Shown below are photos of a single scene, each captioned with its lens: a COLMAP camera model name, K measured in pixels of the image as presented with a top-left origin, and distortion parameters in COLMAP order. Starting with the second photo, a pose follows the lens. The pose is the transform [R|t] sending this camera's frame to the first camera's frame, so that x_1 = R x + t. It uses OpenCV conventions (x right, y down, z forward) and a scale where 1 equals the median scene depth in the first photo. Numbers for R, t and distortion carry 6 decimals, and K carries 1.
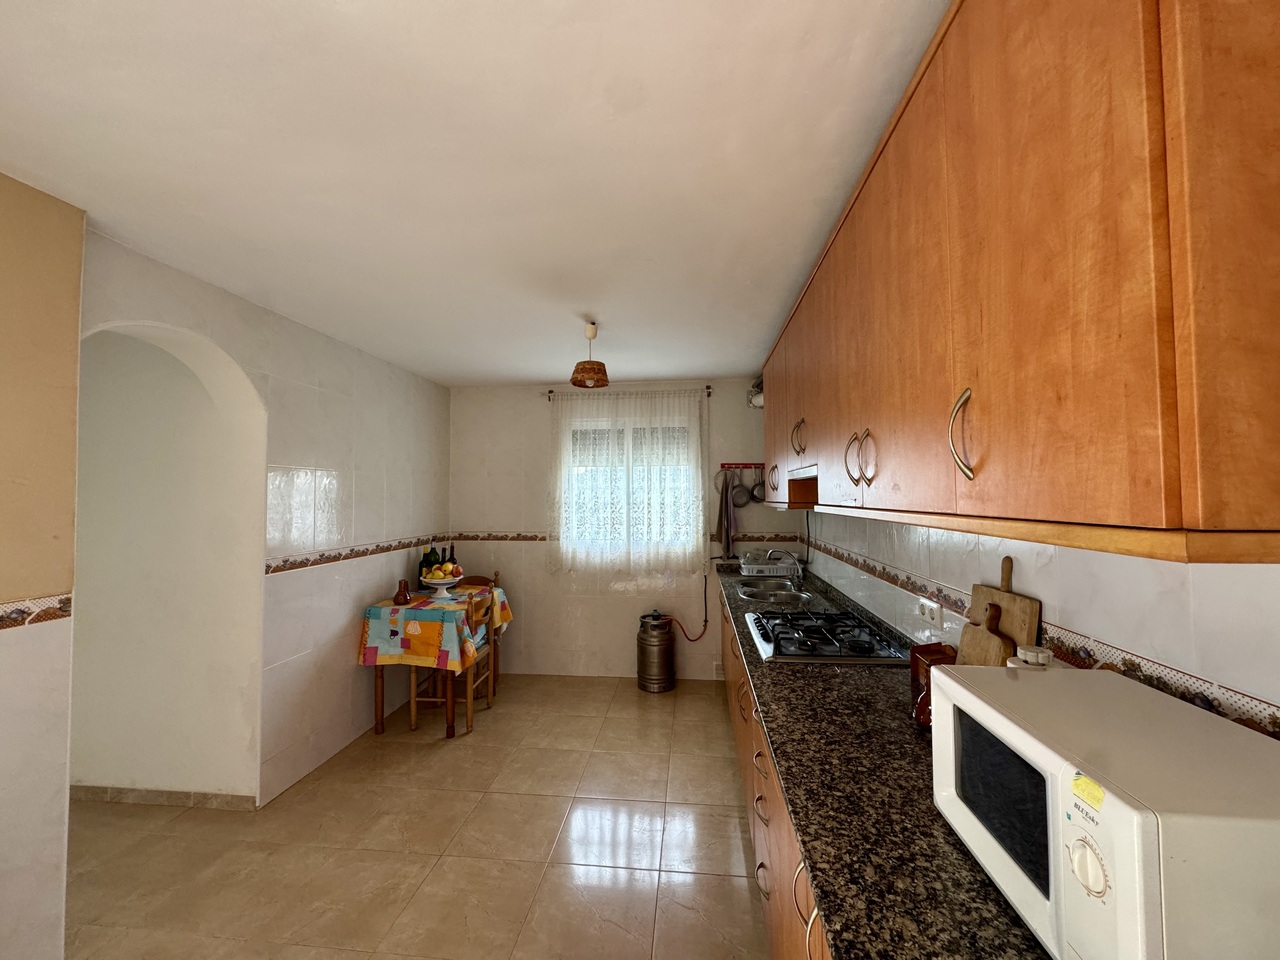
lens RADIAL K [[510.4, 0, 639.7], [0, 510.4, 478.0], [0, 0, 1]] dist [-0.001356, 0.000200]
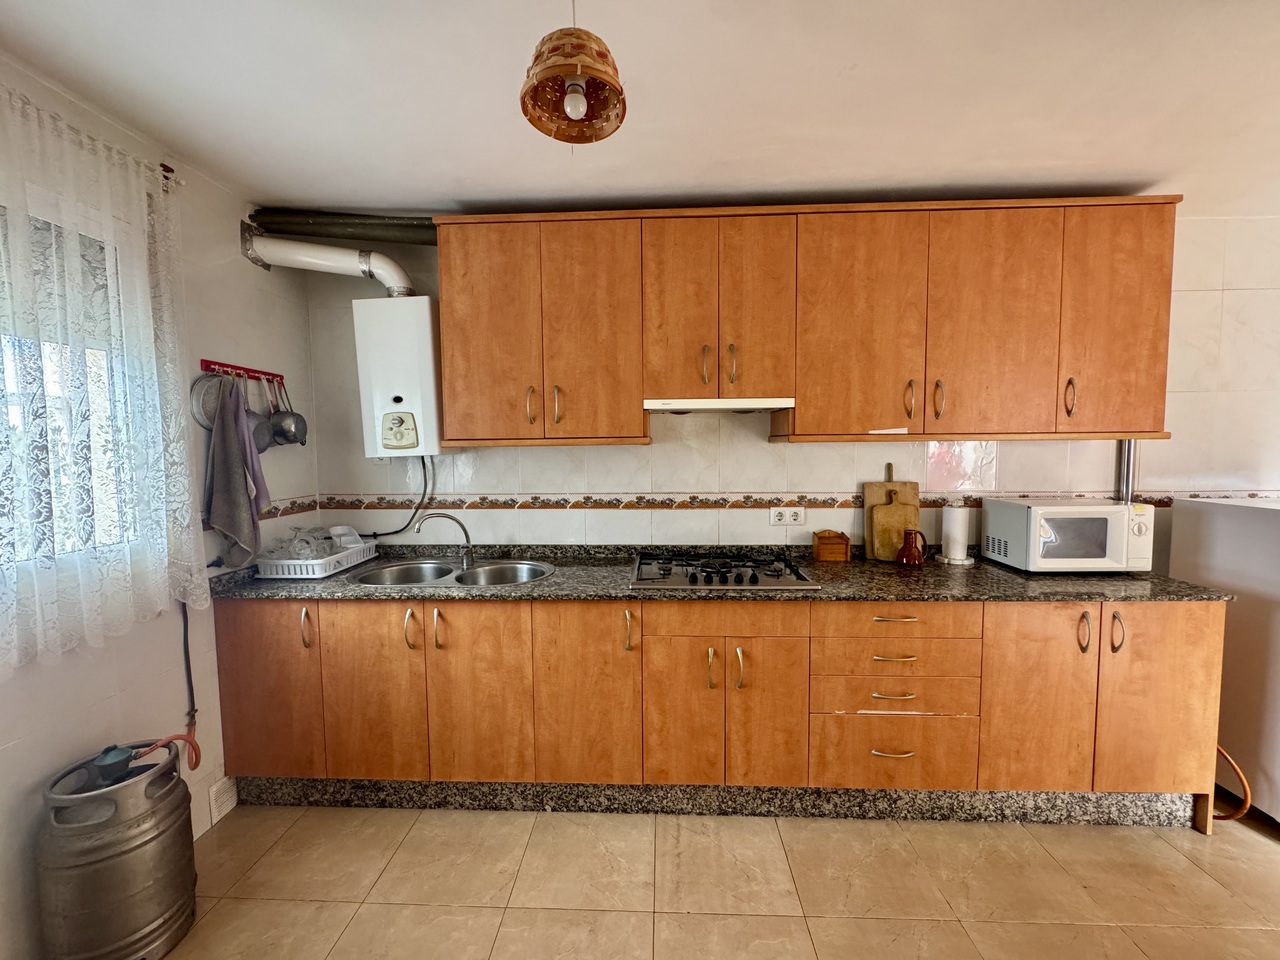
lens RADIAL K [[510.4, 0, 639.7], [0, 510.4, 478.0], [0, 0, 1]] dist [-0.001356, 0.000200]
pose [[-0.065175, -0.056145, 0.996293, -0.348765], [-0.025545, 0.998183, 0.054581, 0.045362], [-0.997547, -0.021893, -0.066491, 0.689137]]
